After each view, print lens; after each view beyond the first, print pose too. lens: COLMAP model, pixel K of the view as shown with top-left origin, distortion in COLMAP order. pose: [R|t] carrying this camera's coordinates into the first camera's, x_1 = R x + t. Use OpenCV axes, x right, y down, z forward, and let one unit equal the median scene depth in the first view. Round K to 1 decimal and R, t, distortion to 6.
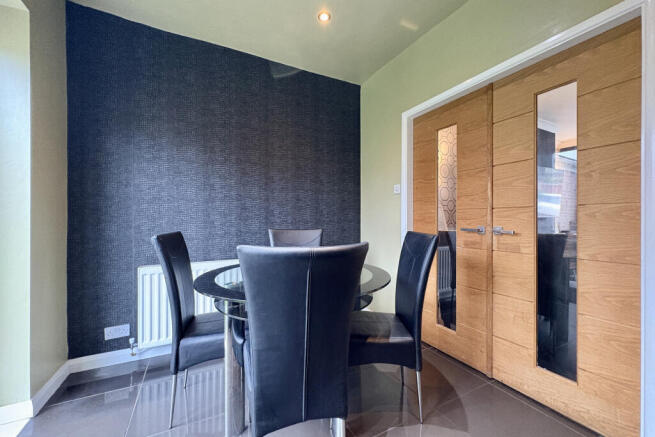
lens RADIAL K [[257.7, 0, 327.5], [0, 257.7, 218.5], [0, 0, 1]] dist [-0.001139, -0.000056]
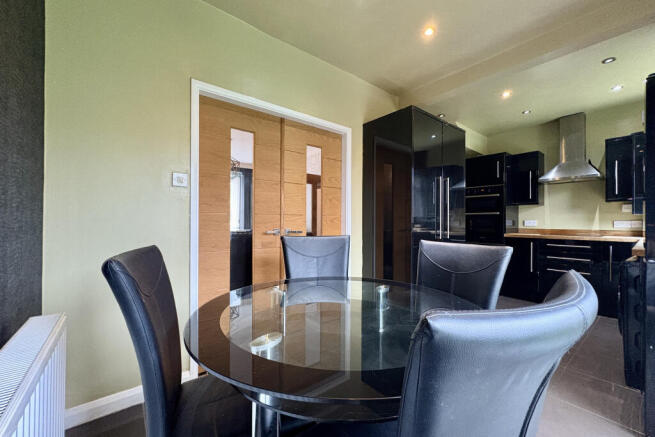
lens RADIAL K [[257.7, 0, 327.5], [0, 257.7, 218.5], [0, 0, 1]] dist [-0.001139, -0.000056]
pose [[-0.195342, 0.007470, 0.980707, -0.592433], [-0.005121, 0.999950, -0.008636, -0.008560], [-0.980722, -0.006709, -0.195294, 0.902992]]
